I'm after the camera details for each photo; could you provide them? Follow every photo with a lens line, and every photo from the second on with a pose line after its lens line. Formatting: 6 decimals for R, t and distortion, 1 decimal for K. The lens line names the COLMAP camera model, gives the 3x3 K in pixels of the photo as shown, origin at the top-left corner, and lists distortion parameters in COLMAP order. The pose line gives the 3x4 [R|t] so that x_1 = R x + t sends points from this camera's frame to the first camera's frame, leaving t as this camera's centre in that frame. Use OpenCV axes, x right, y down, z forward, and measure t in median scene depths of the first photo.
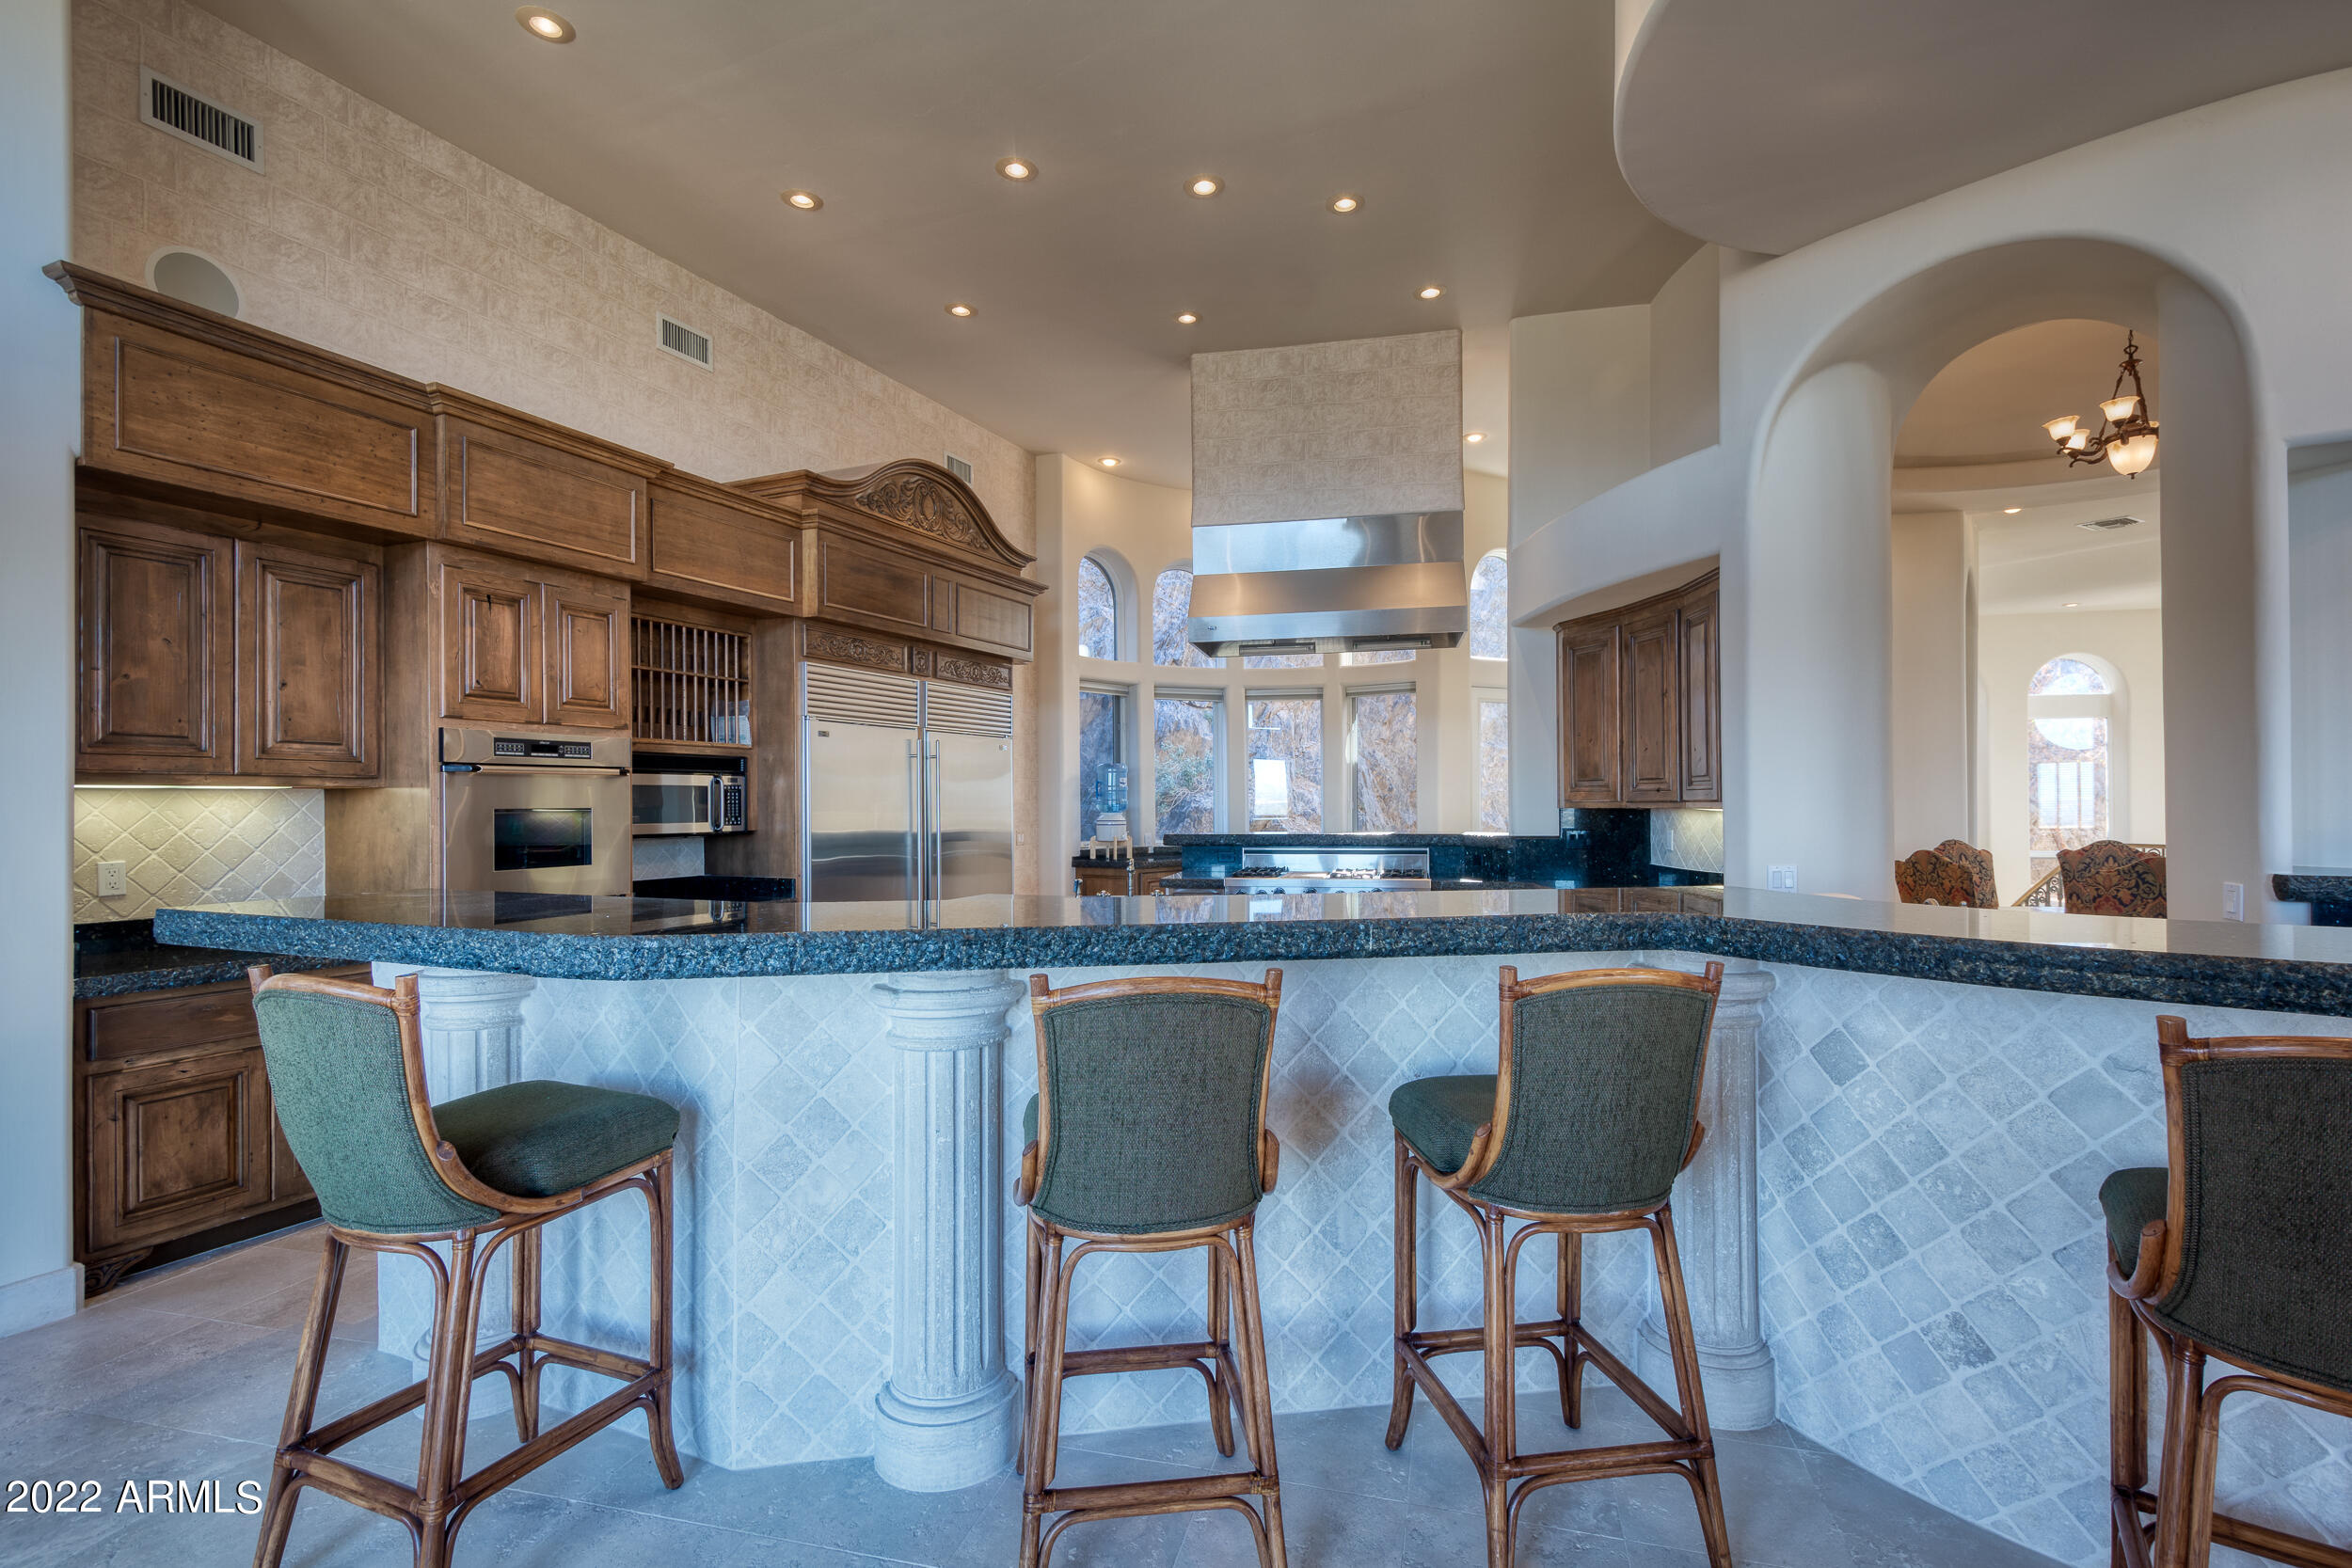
lens RADIAL K [[1063.3, 0, 1176.0], [0, 1063.3, 784.0], [0, 0, 1]] dist [0.002816, 0.000075]
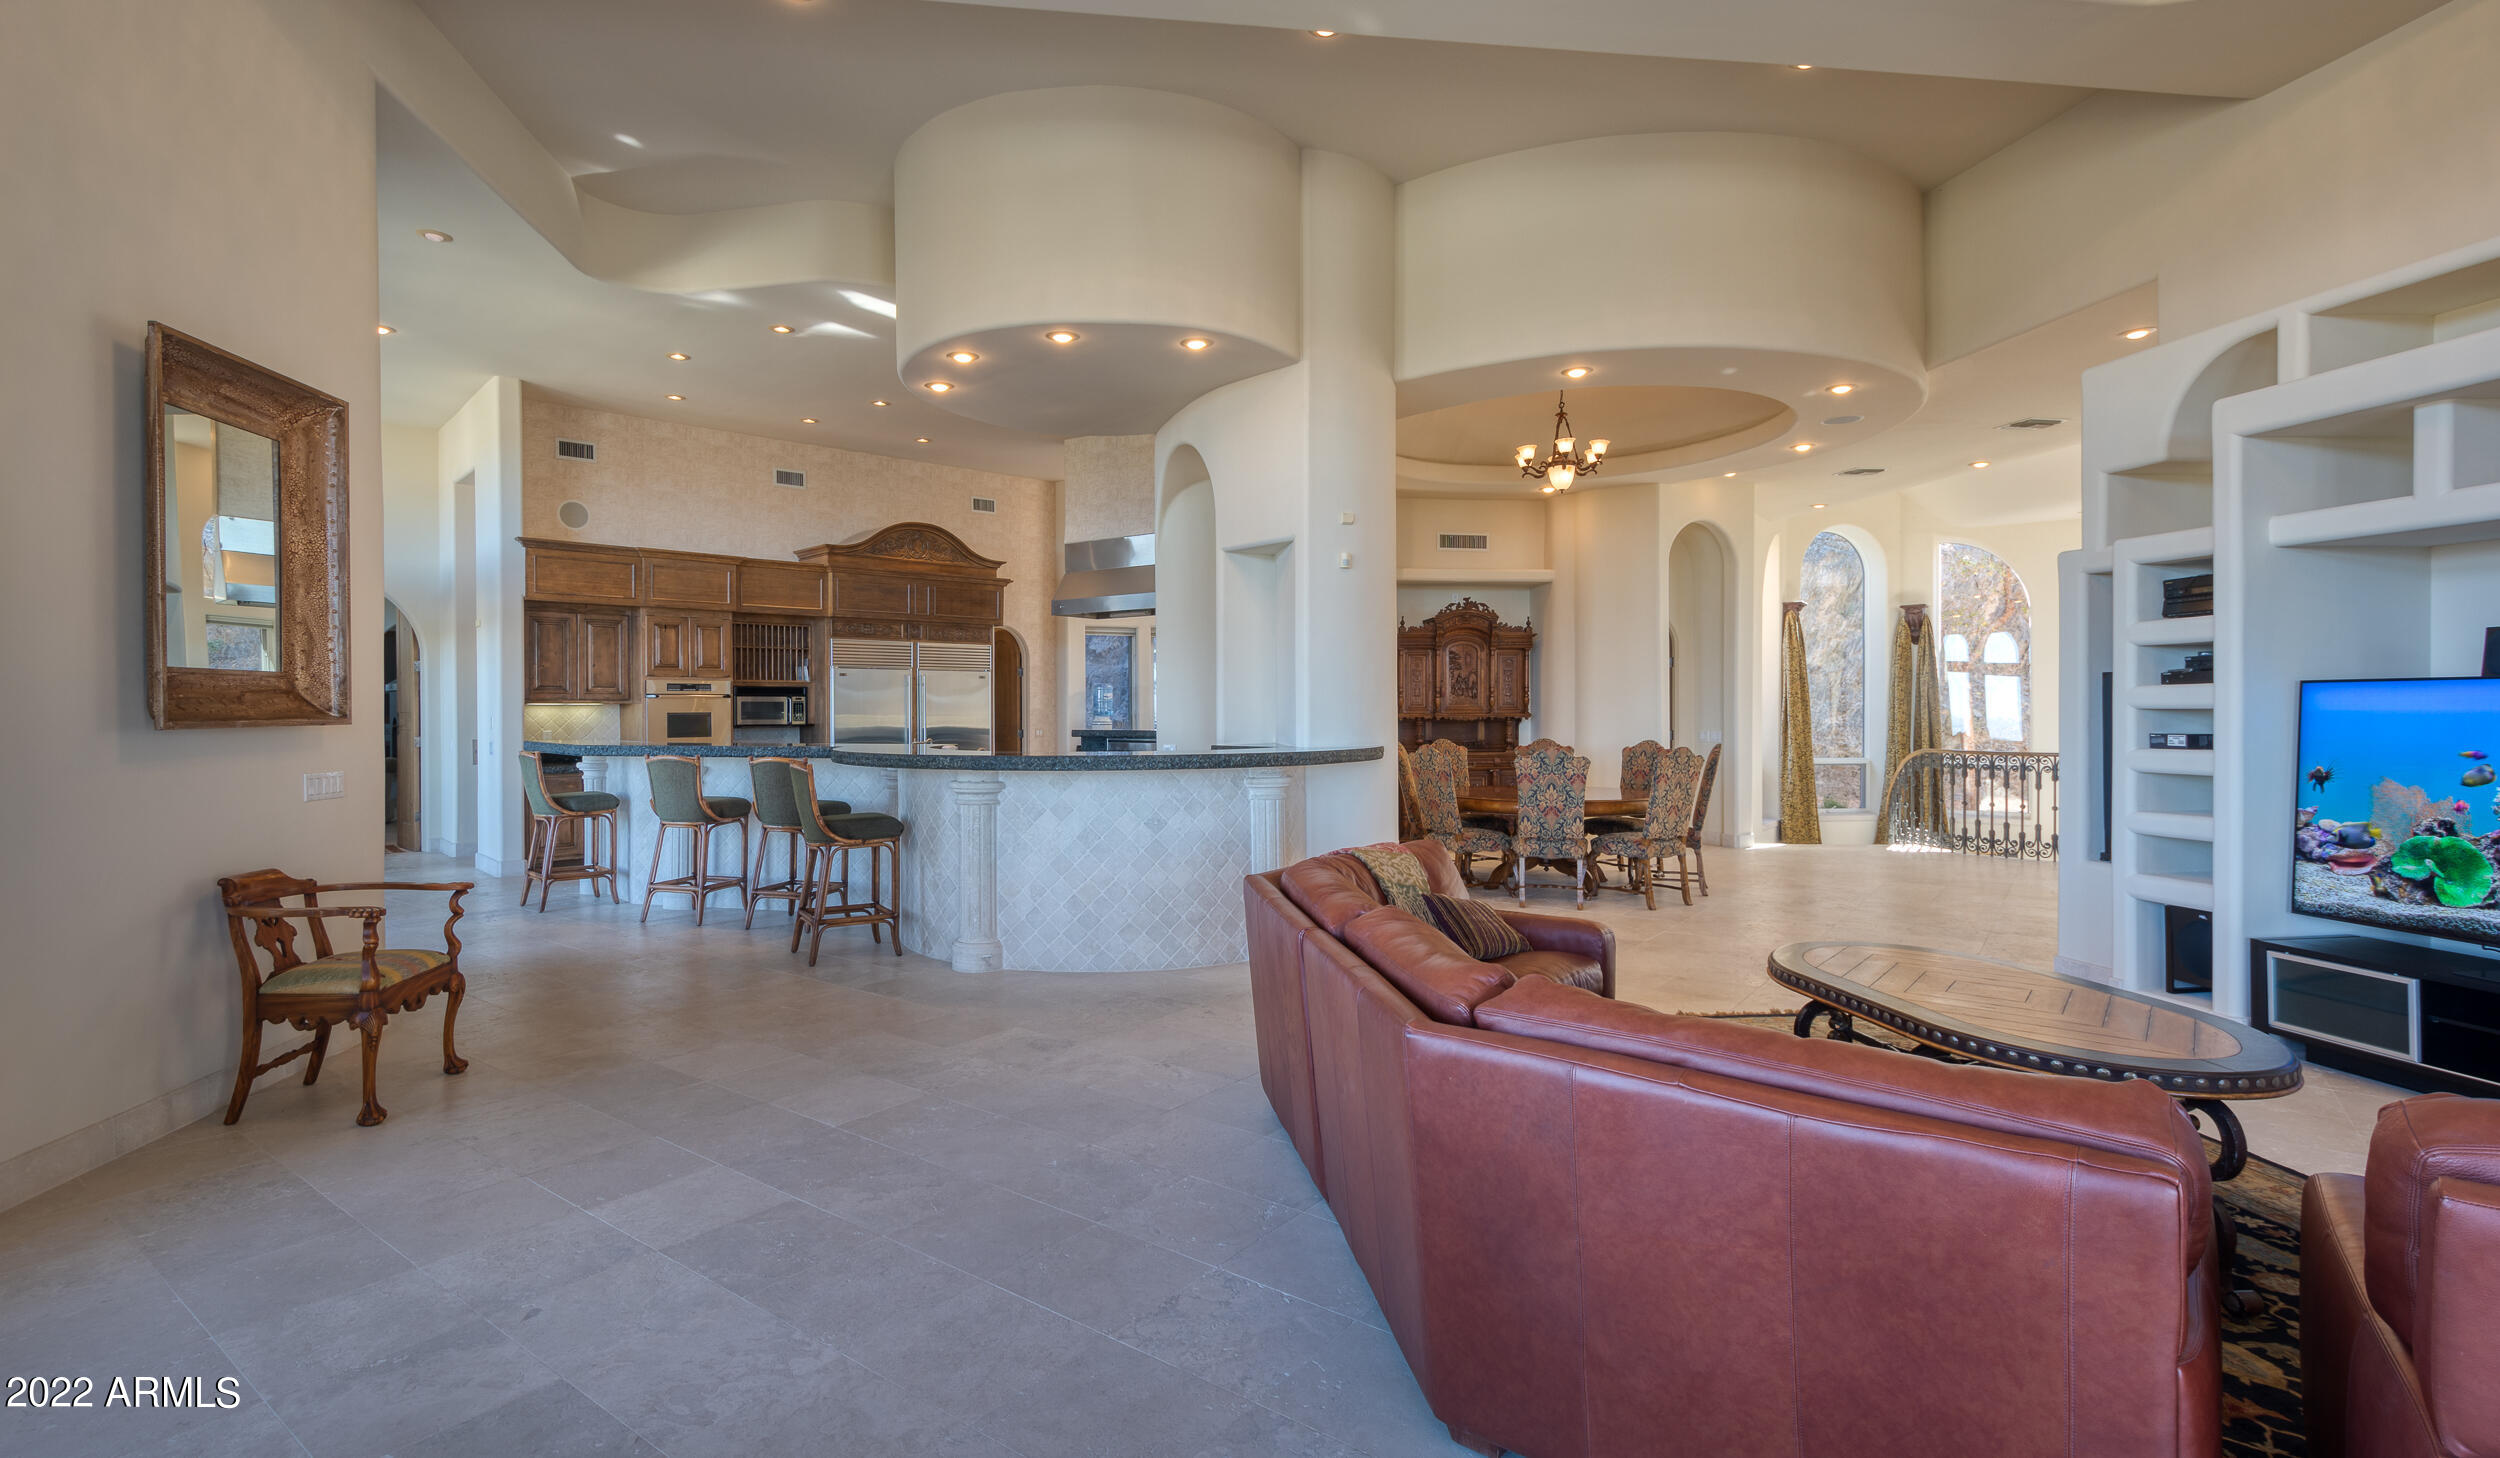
lens RADIAL K [[1135.1, 0, 1211.6], [0, 1135.1, 711.4], [0, 0, 1]] dist [-0.000880, 0.000068]
pose [[0.925200, 0.003171, -0.379467, 1.331506], [0.005133, 0.999769, 0.020870, -0.022885], [0.379445, -0.021257, 0.924970, -0.835978]]
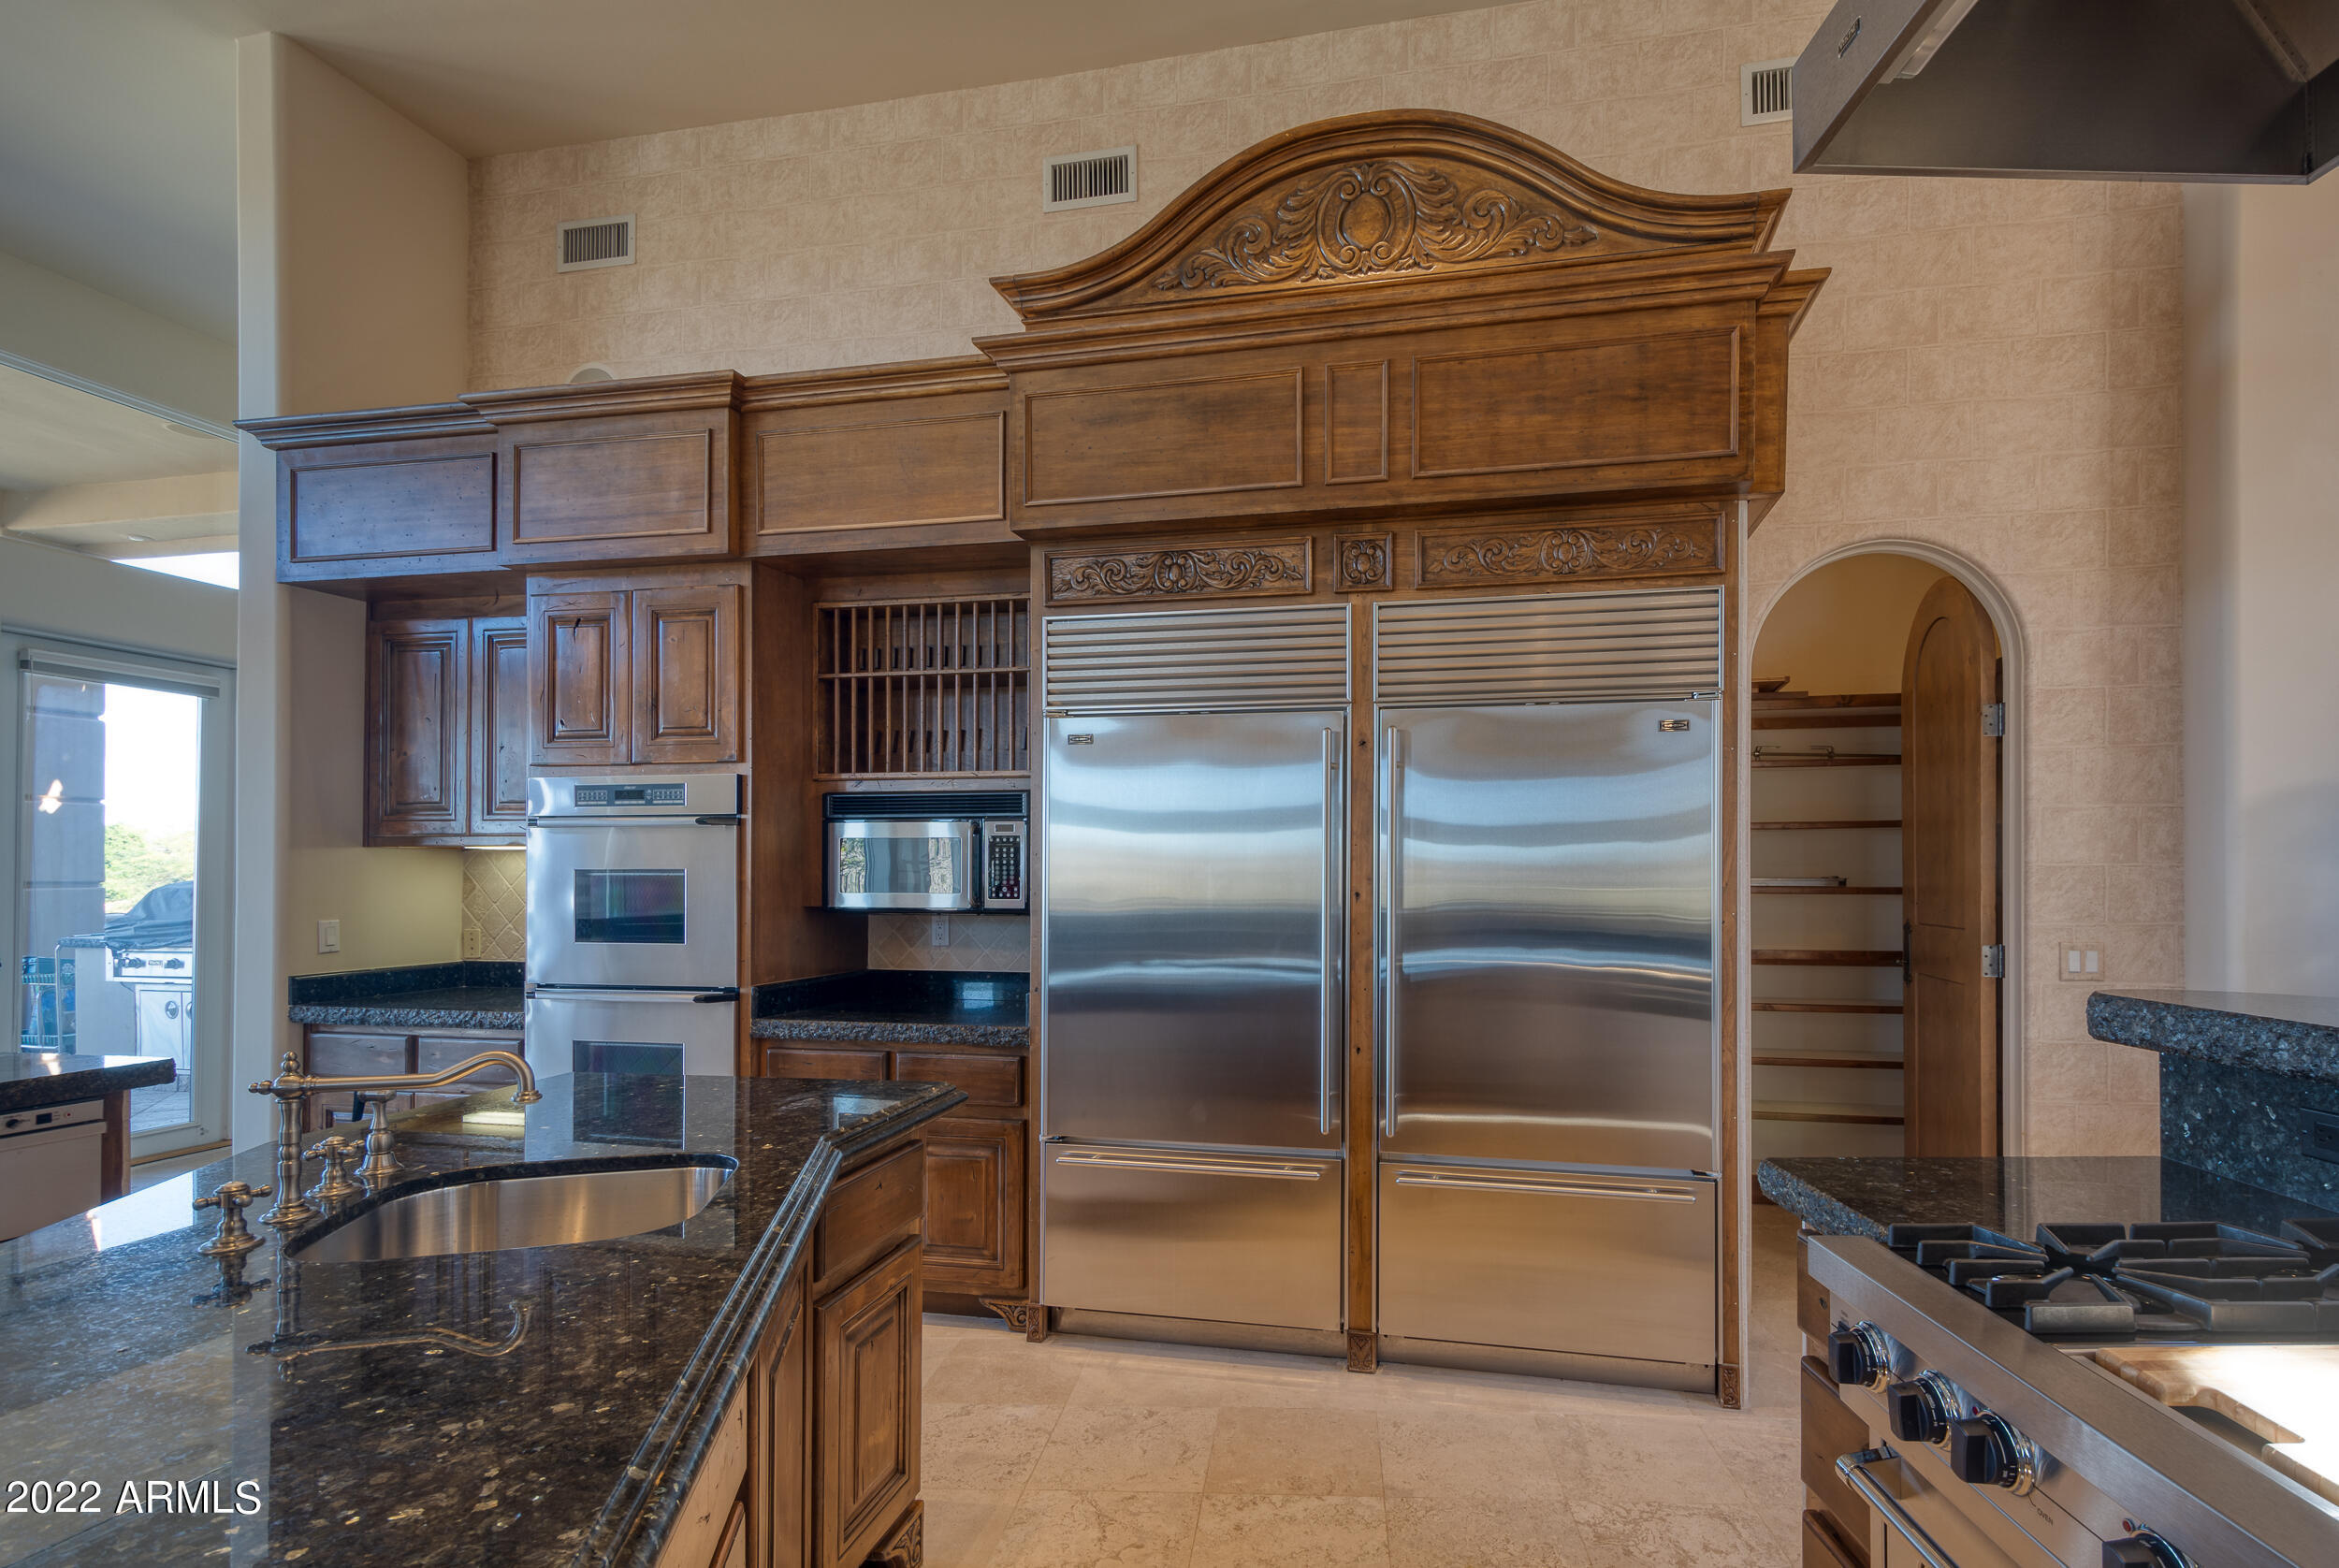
lens RADIAL K [[1139.1, 0, 1248.1], [0, 1139.1, 870.0], [0, 0, 1]] dist [0.004298, -0.000462]
pose [[0.236872, -0.002106, -0.971539, 0.321999], [0.011779, 0.999930, 0.000704, 0.025778], [0.971469, -0.011610, 0.236880, 1.136028]]
